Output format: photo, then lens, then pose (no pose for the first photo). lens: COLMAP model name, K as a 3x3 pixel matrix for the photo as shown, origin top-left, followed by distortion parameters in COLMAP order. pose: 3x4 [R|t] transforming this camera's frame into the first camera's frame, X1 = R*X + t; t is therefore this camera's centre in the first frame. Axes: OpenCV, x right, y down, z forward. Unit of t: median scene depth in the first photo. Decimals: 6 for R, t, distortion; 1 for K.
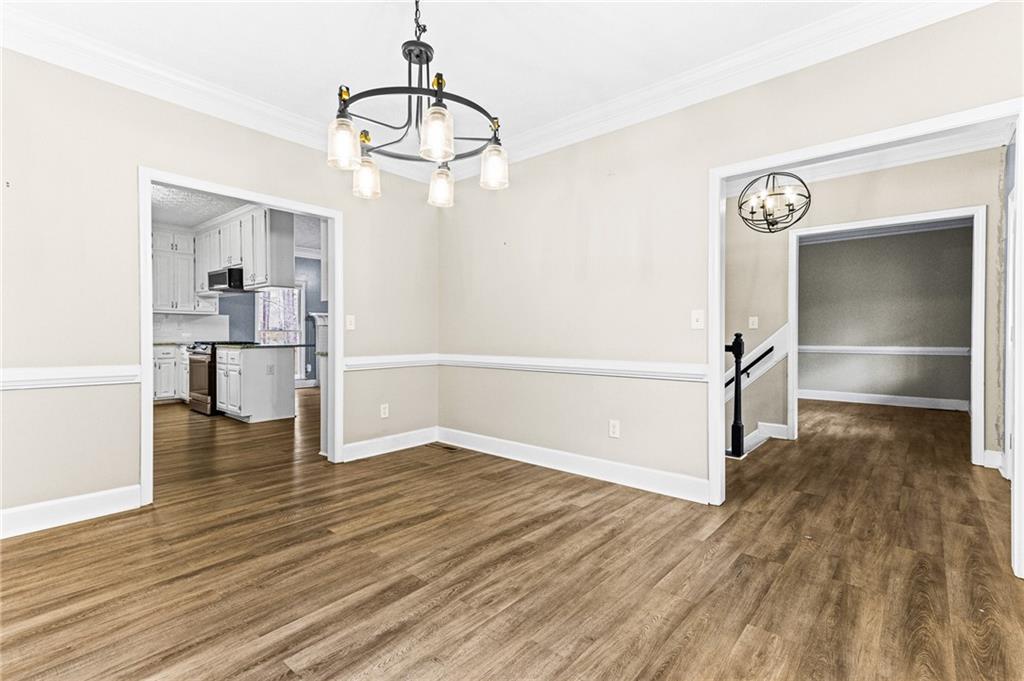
lens RADIAL K [[469.3, 0, 505.4], [0, 469.3, 335.6], [0, 0, 1]] dist [0.004950, 0.000400]
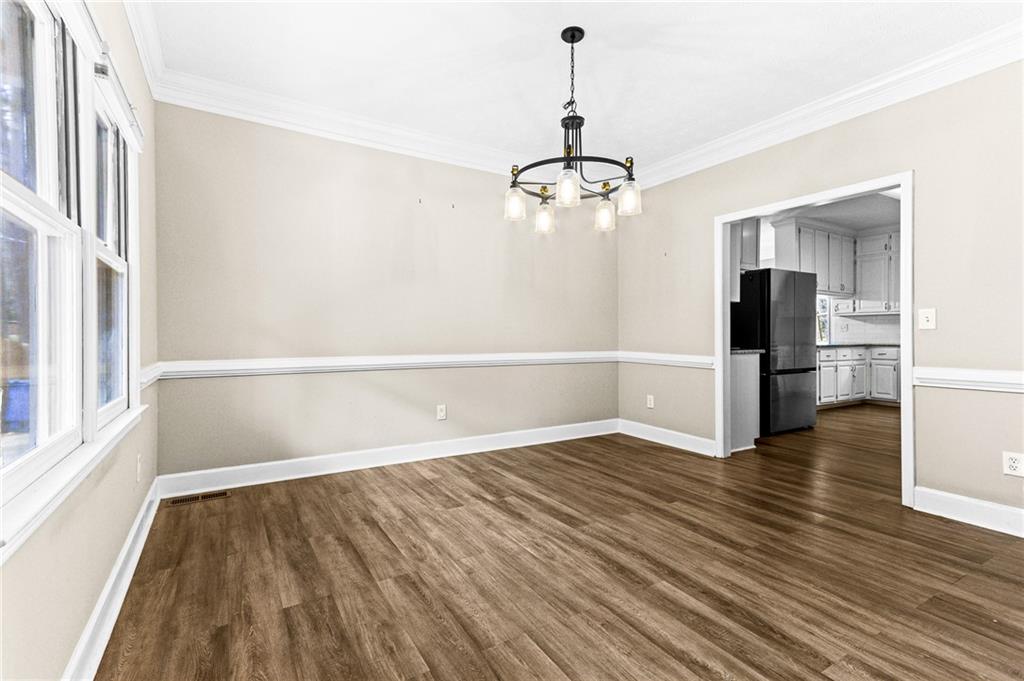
lens RADIAL K [[469.3, 0, 506.0], [0, 469.3, 336.5], [0, 0, 1]] dist [0.004950, 0.000400]
pose [[-0.296454, 0.009062, -0.955004, 0.951432], [-0.008246, 0.999893, 0.012048, -0.013808], [0.955012, 0.011447, -0.296347, 1.013872]]
